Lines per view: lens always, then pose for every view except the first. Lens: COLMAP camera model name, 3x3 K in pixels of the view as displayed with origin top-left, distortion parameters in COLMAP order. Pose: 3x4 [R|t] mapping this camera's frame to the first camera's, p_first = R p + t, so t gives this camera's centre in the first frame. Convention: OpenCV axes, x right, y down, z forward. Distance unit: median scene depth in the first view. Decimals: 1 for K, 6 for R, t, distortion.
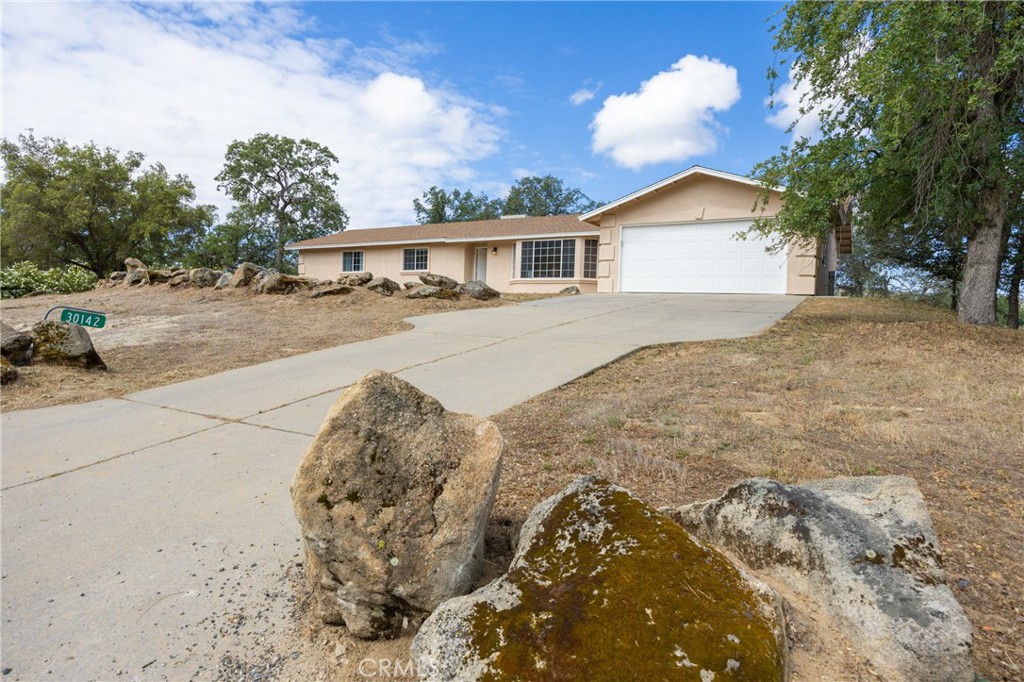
lens RADIAL K [[594.5, 0, 512.0], [0, 594.5, 341.0], [0, 0, 1]] dist [-0.002909, -0.000373]
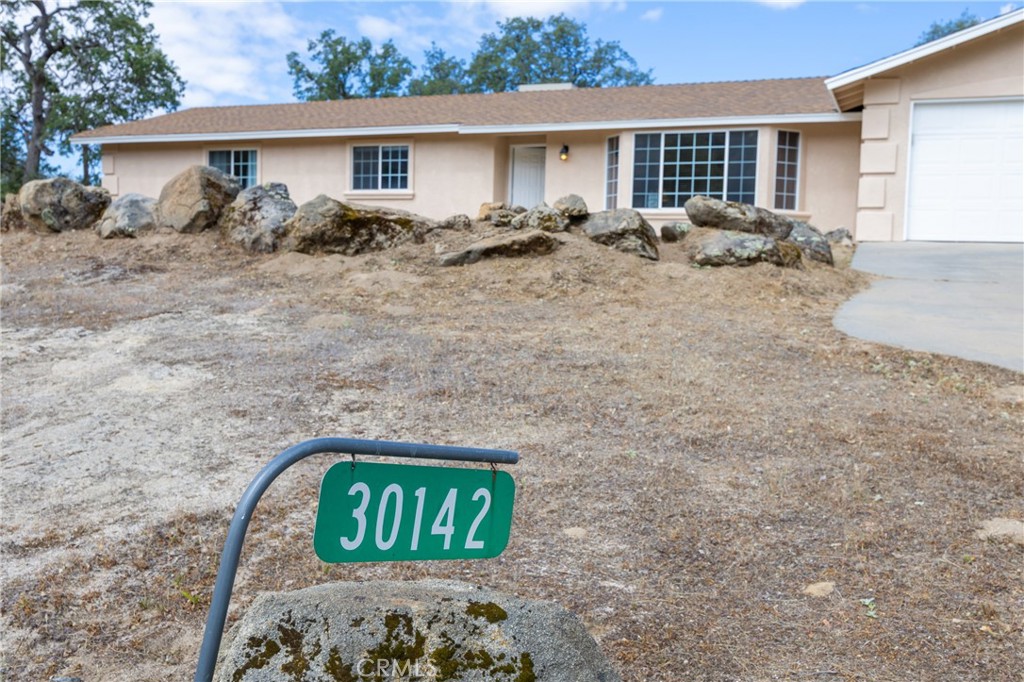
lens RADIAL K [[966.7, 0, 512.0], [0, 966.7, 341.0], [0, 0, 1]] dist [0.012956, -0.000753]
pose [[0.986740, -0.014942, 0.161618, -0.215001], [0.009311, 0.999325, 0.035548, -0.025566], [-0.162040, -0.033572, 0.986213, 0.222682]]
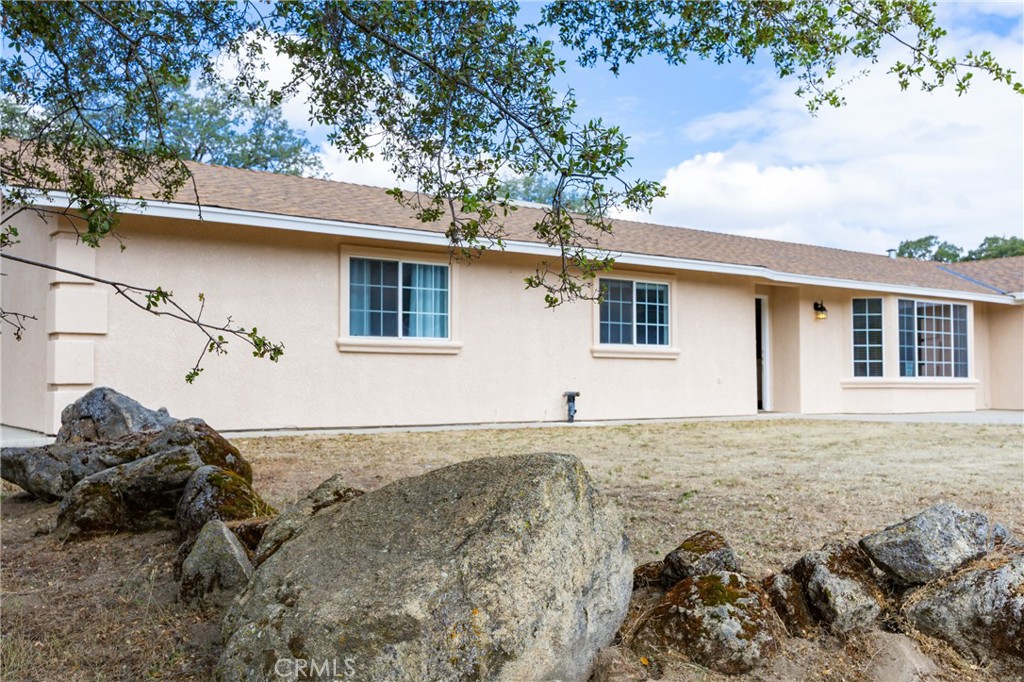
lens RADIAL K [[966.7, 0, 512.0], [0, 966.7, 341.0], [0, 0, 1]] dist [0.012956, -0.000753]
pose [[0.377206, 0.027861, 0.925710, -0.792423], [0.062320, 0.996518, -0.055386, -0.111136], [-0.924030, 0.078582, 0.374156, 0.996872]]
